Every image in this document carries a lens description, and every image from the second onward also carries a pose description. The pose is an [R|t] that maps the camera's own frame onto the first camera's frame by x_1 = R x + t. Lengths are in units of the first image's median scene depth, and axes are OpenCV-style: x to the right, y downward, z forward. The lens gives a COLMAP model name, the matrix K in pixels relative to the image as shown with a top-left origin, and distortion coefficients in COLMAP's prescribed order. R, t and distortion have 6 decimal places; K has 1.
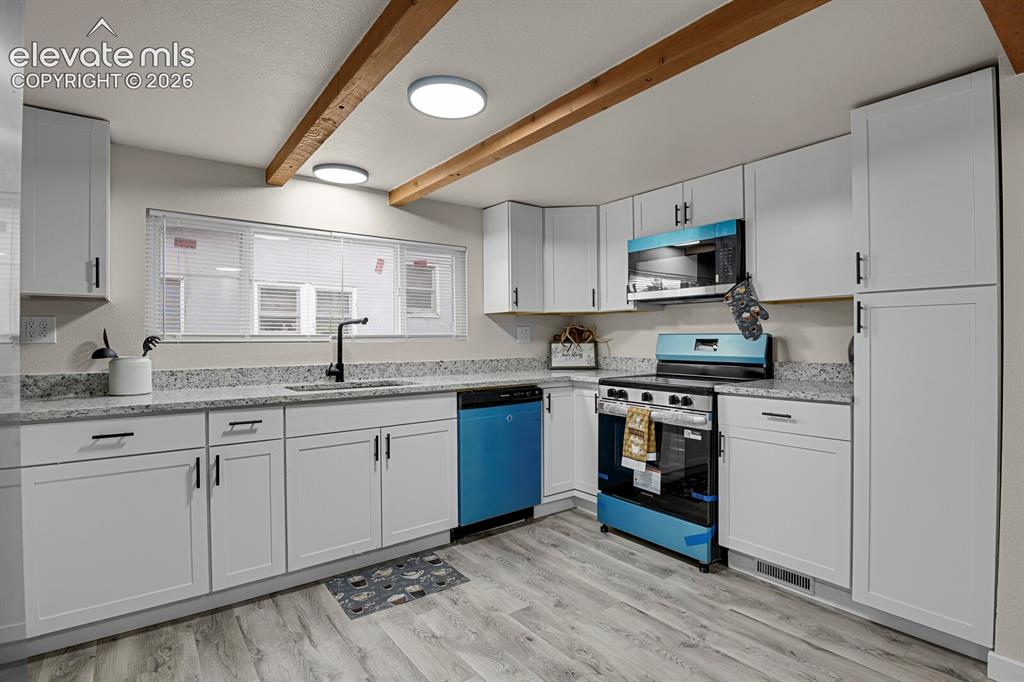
lens RADIAL K [[498.4, 0, 518.2], [0, 498.4, 341.2], [0, 0, 1]] dist [-0.020772, -0.007590]
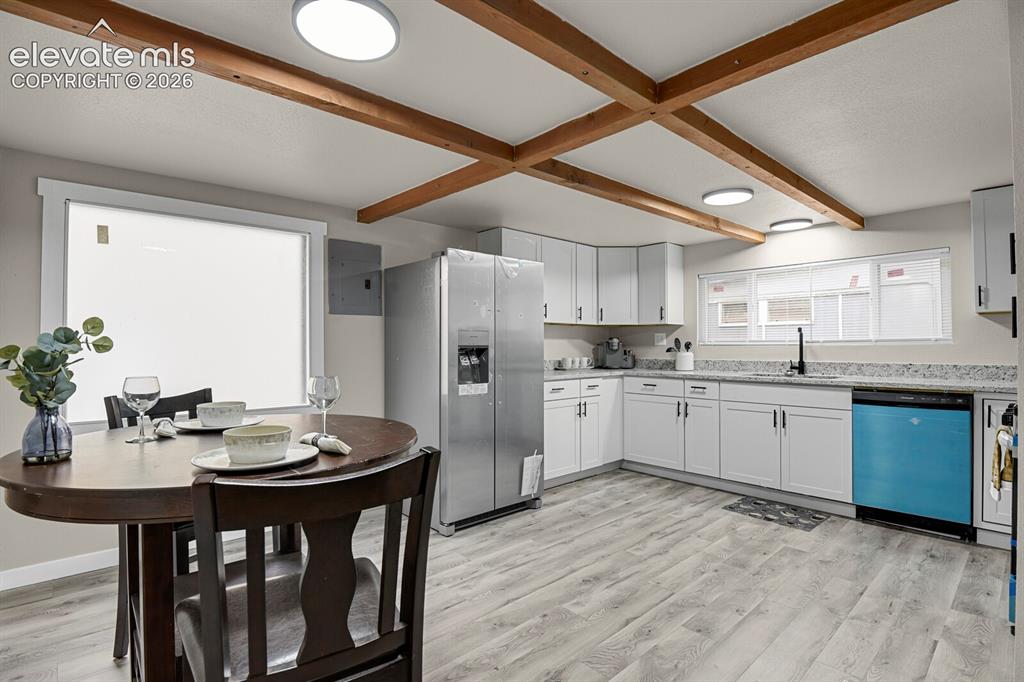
lens RADIAL K [[498.4, 0, 518.2], [0, 498.4, 341.2], [0, 0, 1]] dist [-0.020772, -0.007590]
pose [[0.085868, -0.002147, -0.996304, 1.030969], [-0.000521, 0.999997, -0.002200, -0.006526], [0.996306, 0.000708, 0.085867, 0.122879]]
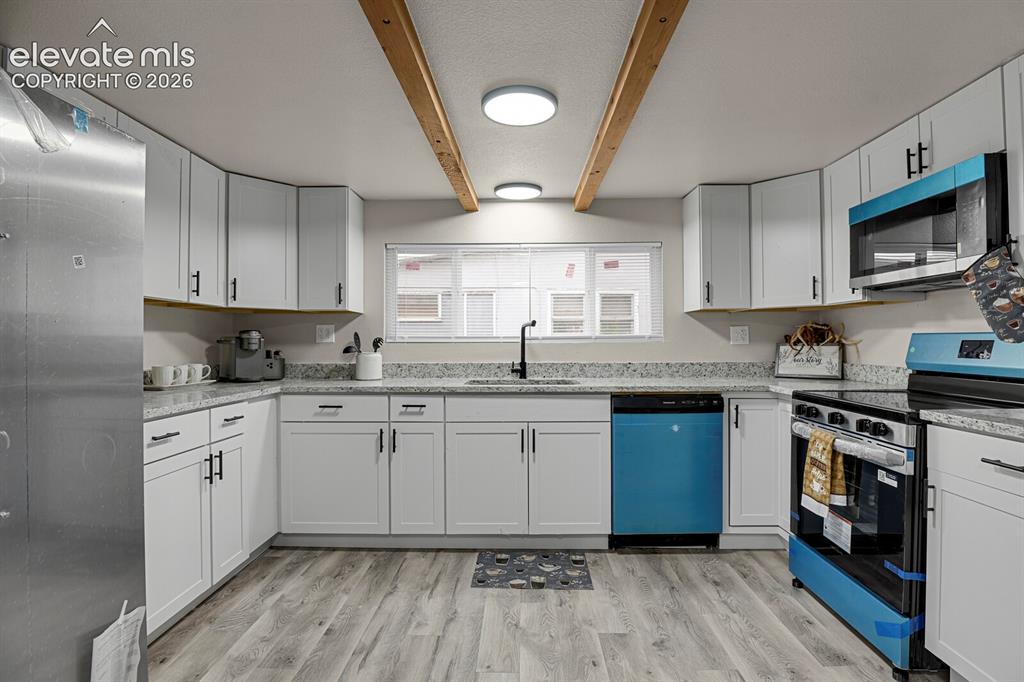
lens RADIAL K [[498.4, 0, 518.2], [0, 498.4, 341.2], [0, 0, 1]] dist [-0.020772, -0.007590]
pose [[0.783407, 0.002496, -0.621504, 0.359617], [-0.004249, 0.999990, -0.001340, -0.000037], [0.621494, 0.003691, 0.783410, 0.137630]]
